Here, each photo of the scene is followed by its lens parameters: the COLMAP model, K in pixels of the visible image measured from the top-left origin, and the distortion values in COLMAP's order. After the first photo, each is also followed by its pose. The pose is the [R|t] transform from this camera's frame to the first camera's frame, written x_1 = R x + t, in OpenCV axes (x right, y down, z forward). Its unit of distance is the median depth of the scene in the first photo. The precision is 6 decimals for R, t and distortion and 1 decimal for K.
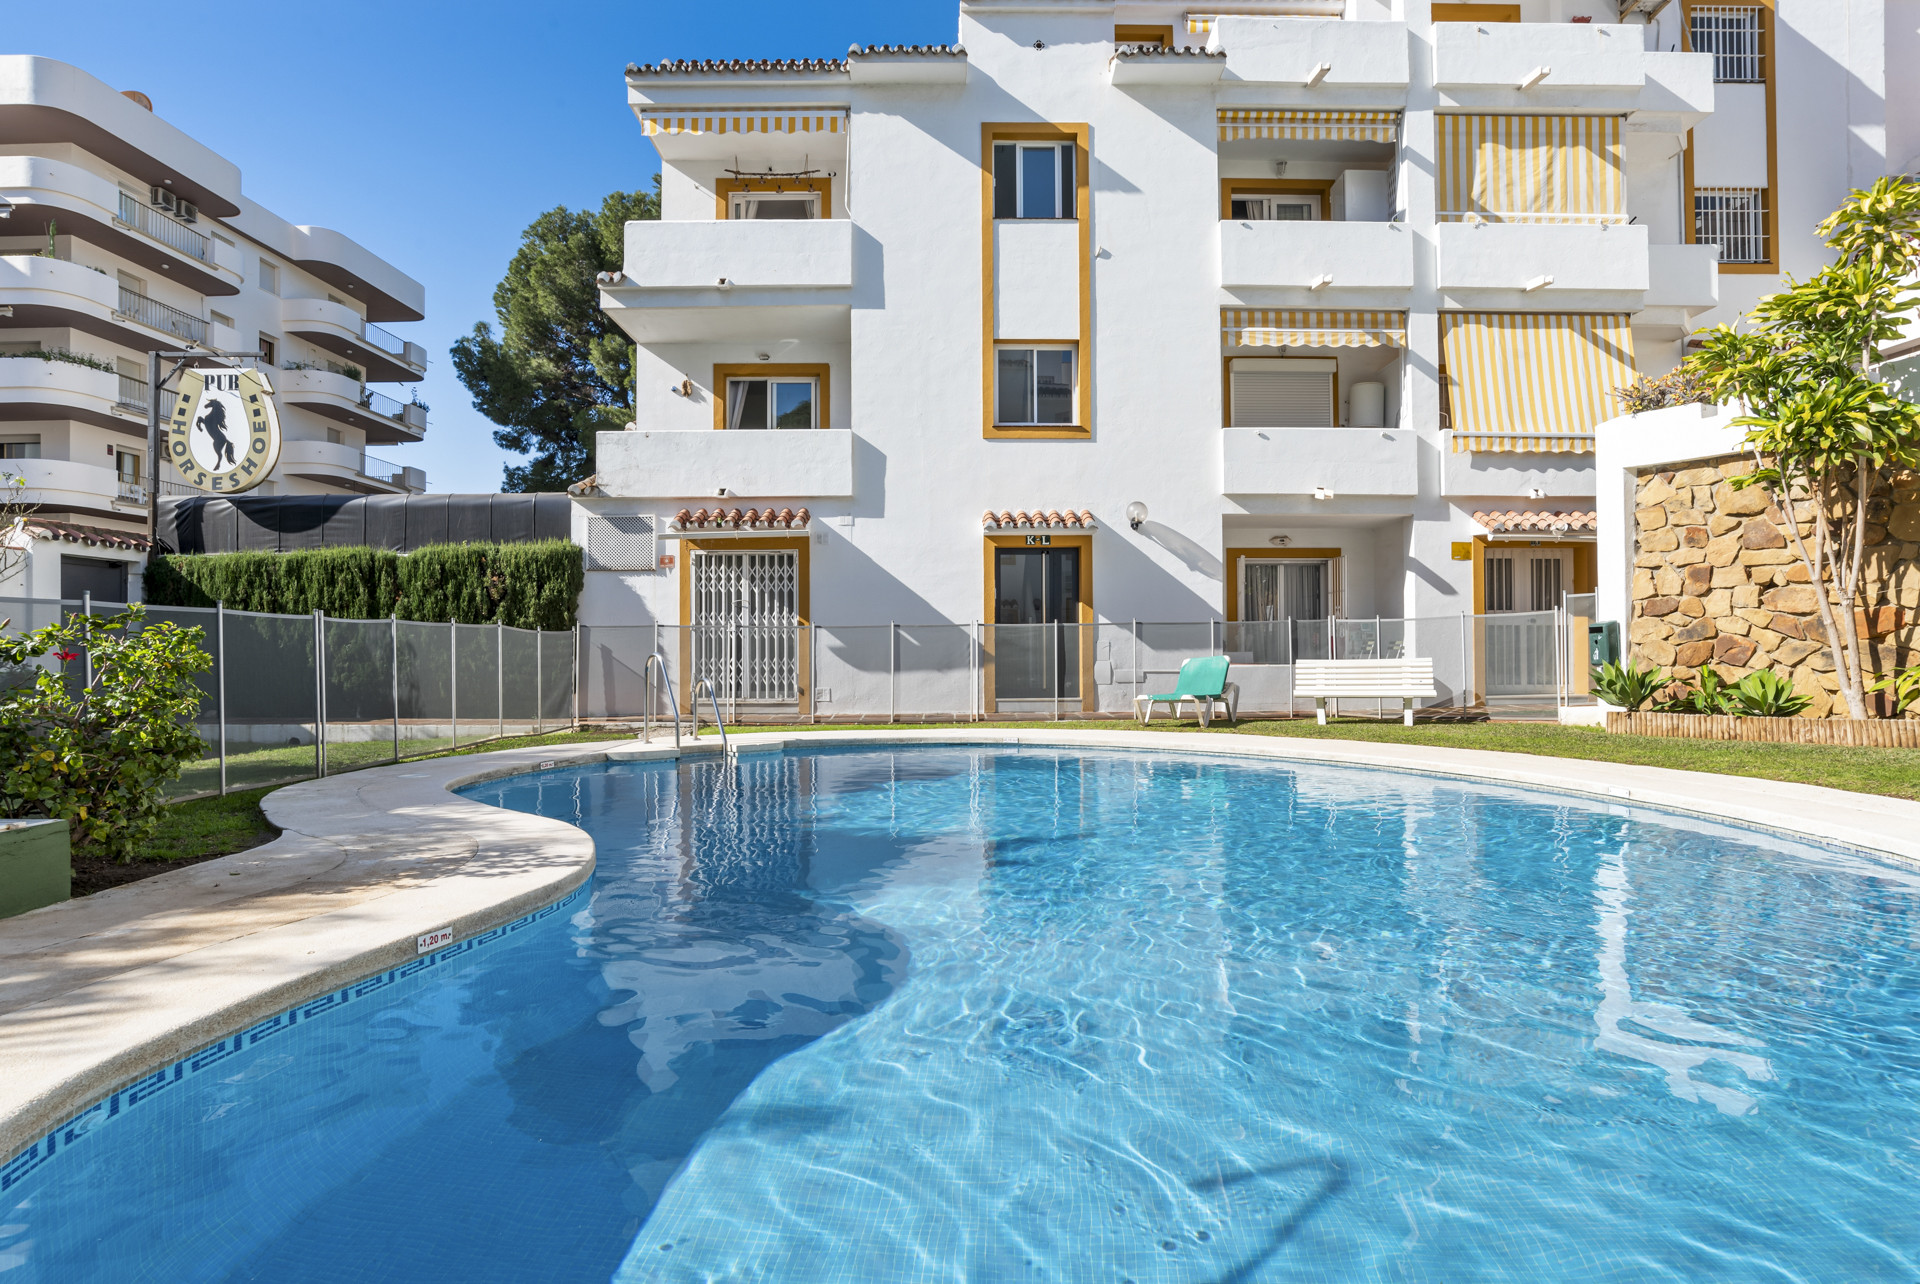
lens RADIAL K [[1003.1, 0, 962.3], [0, 1003.1, 651.3], [0, 0, 1]] dist [-0.050852, 0.023703]
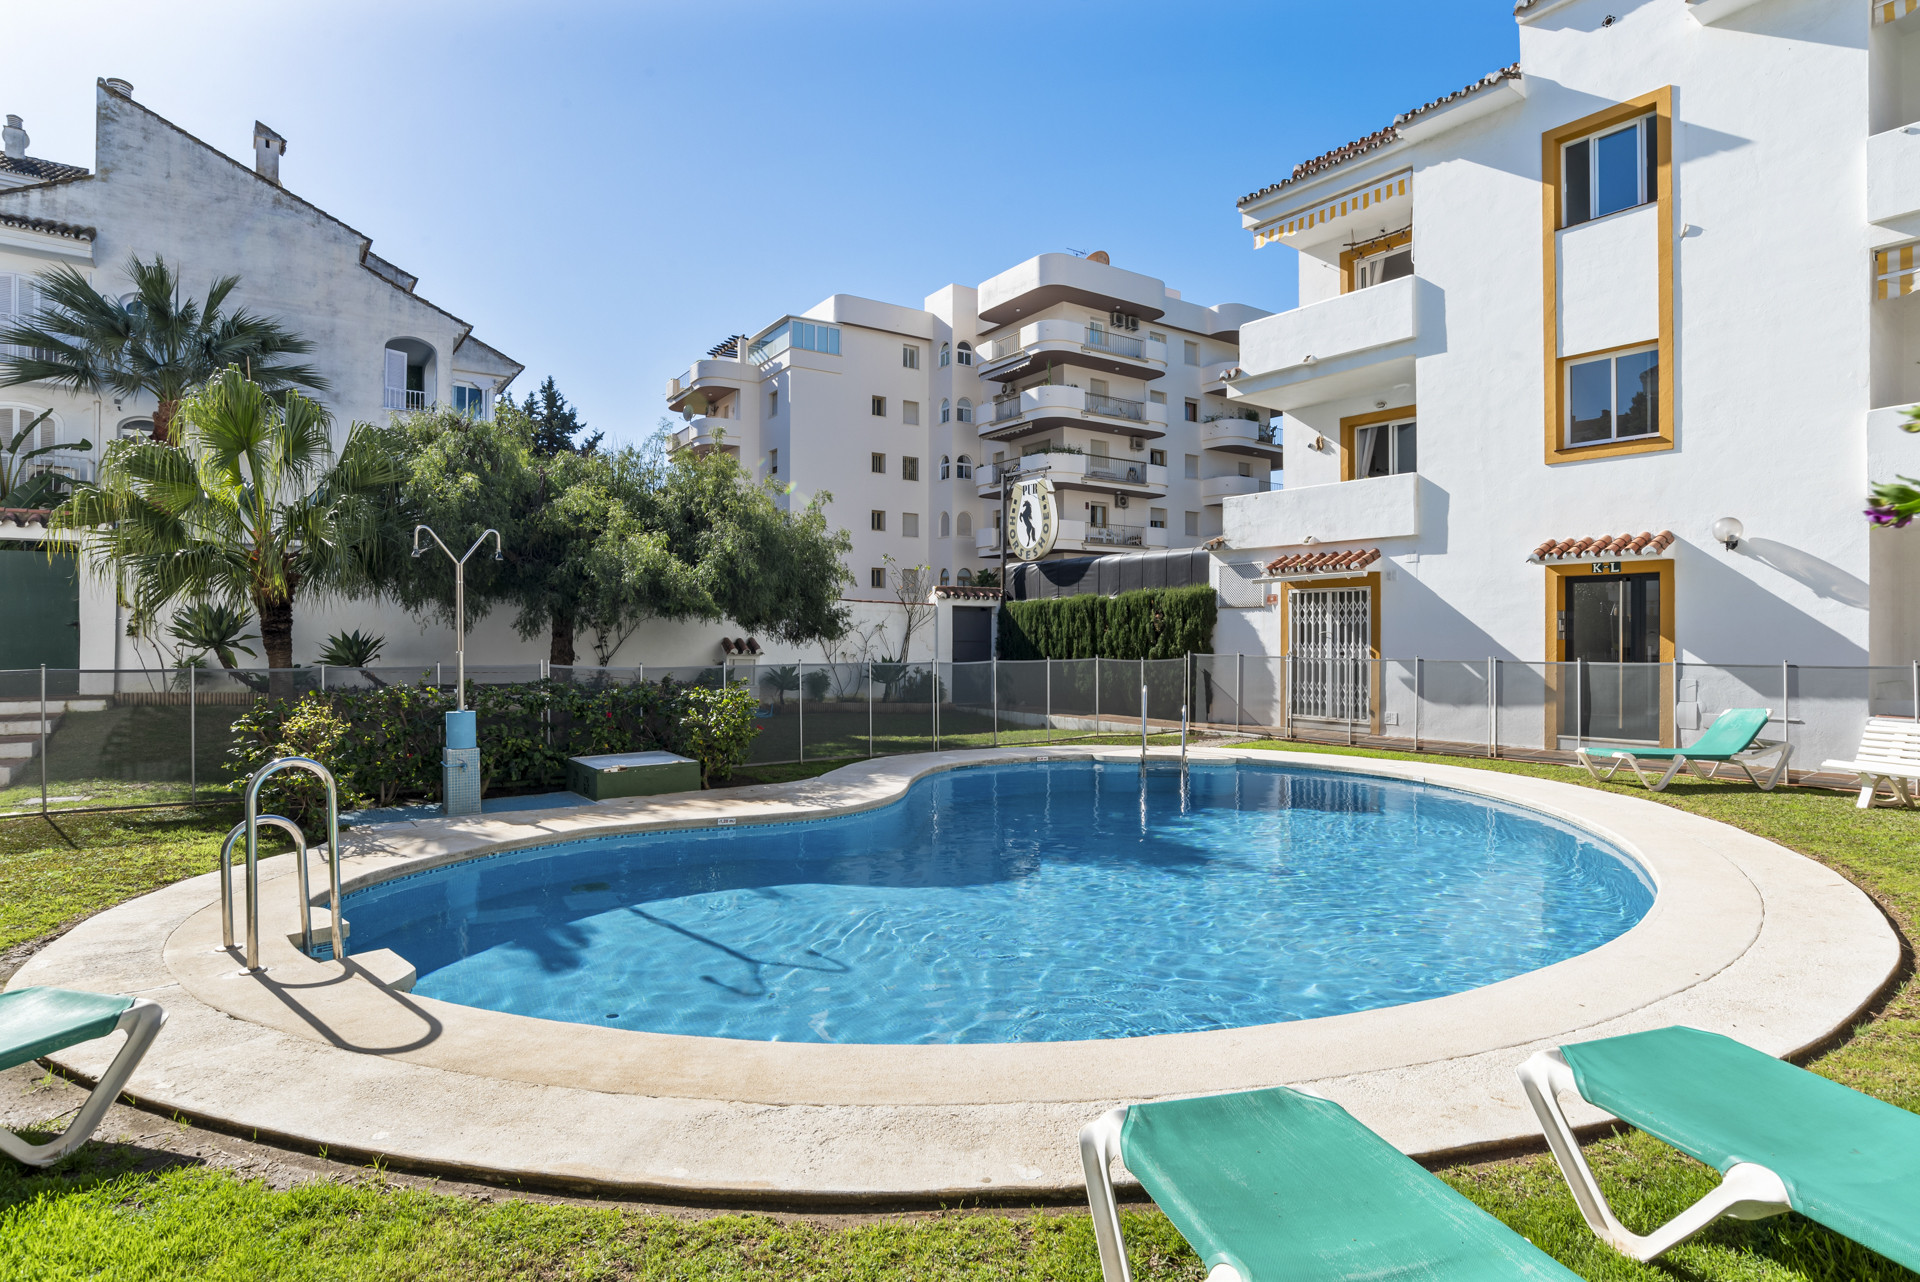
lens RADIAL K [[1003.1, 0, 962.3], [0, 1003.1, 650.3], [0, 0, 1]] dist [-0.050852, 0.023703]
pose [[0.585639, 0.017258, -0.810389, 0.465498], [-0.003378, 0.999817, 0.018851, -0.049867], [0.810565, -0.008303, 0.585589, -0.013312]]
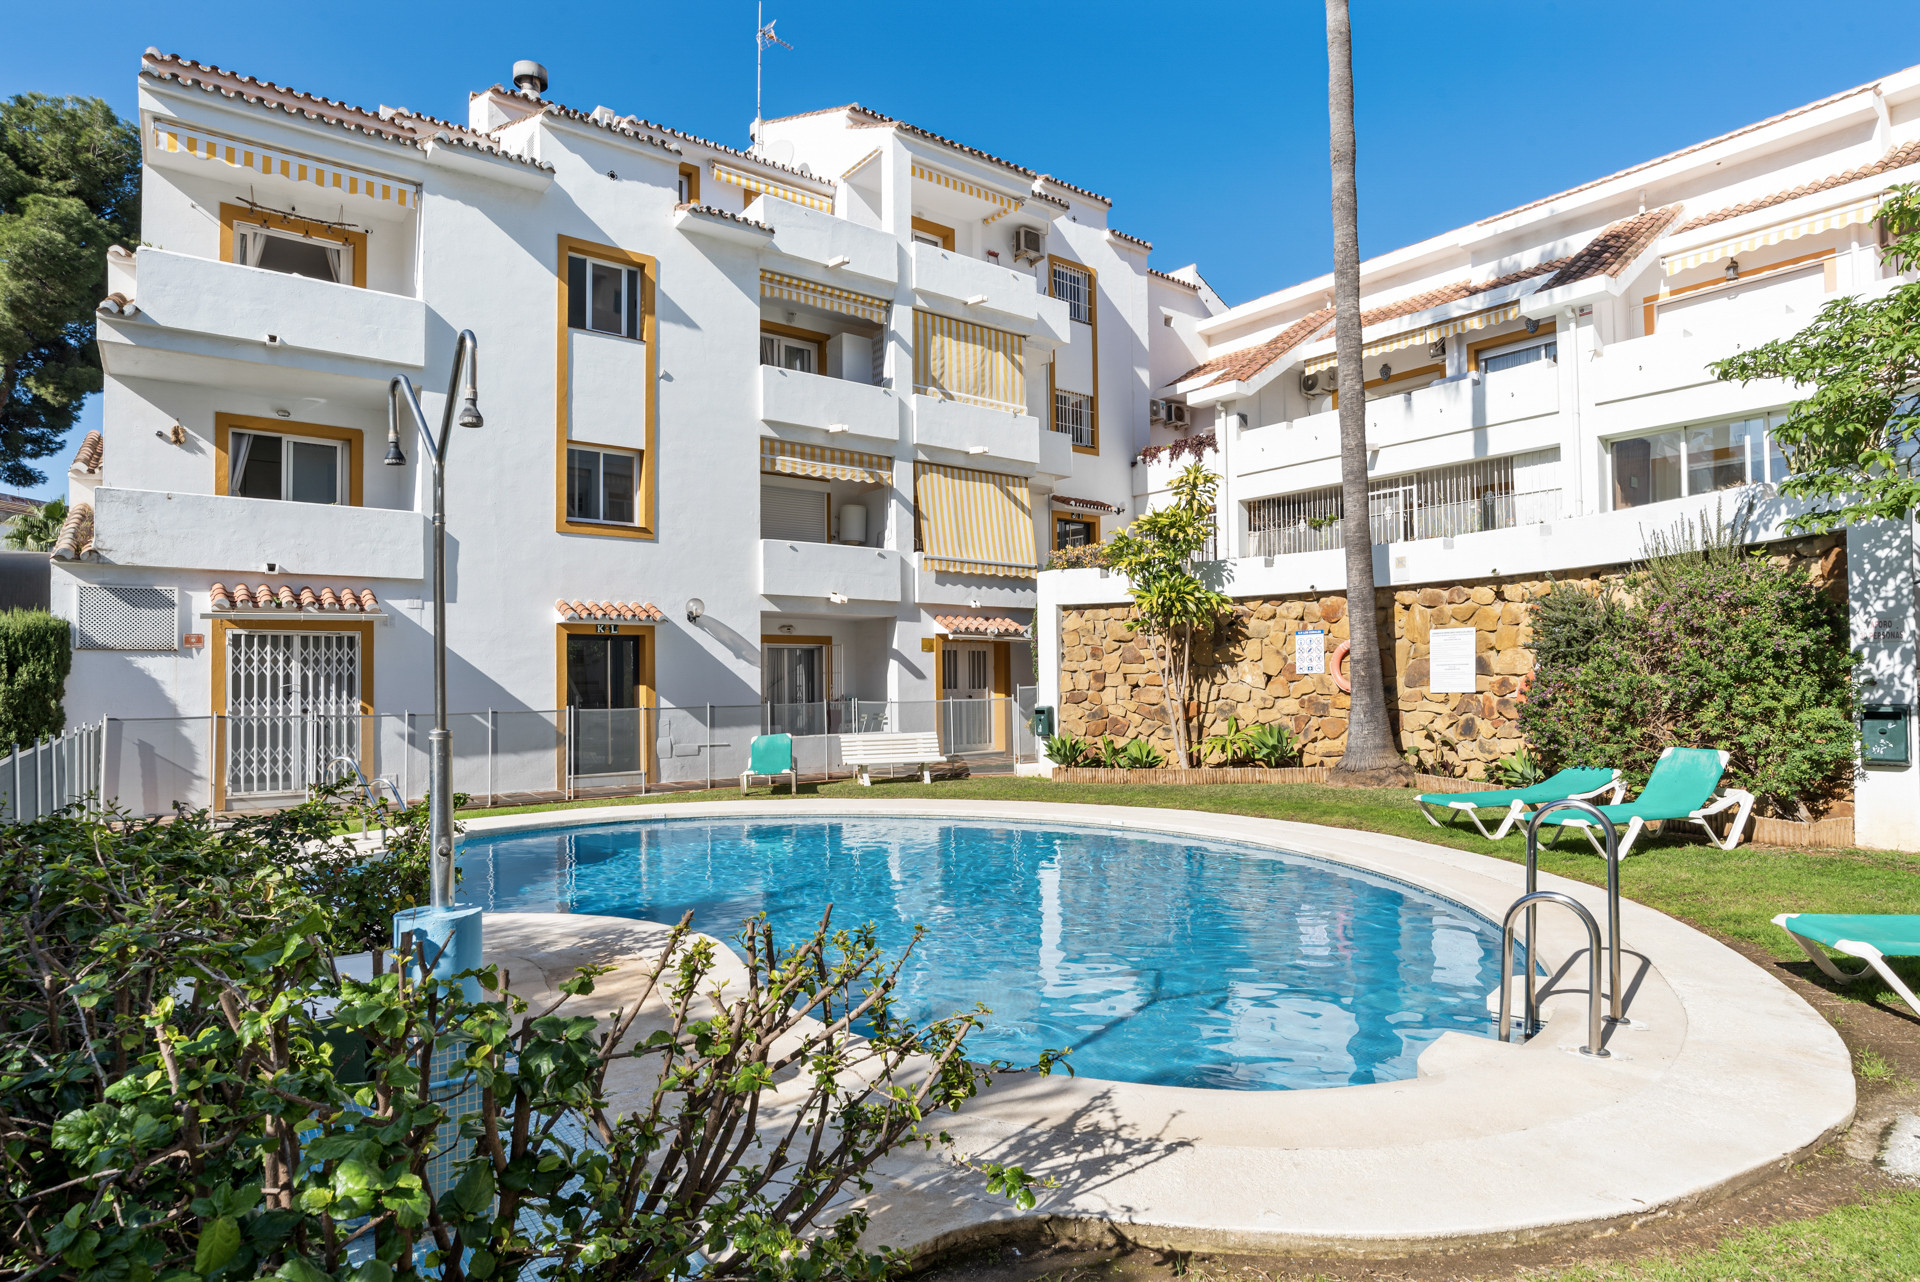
lens RADIAL K [[1063.9, 0, 967.2], [0, 1063.9, 671.7], [0, 0, 1]] dist [-0.042333, 0.025095]
pose [[0.796605, 0.004647, 0.604482, -0.310010], [0.005823, 0.999865, -0.015360, -0.044066], [-0.604472, 0.015756, 0.796471, -0.156441]]
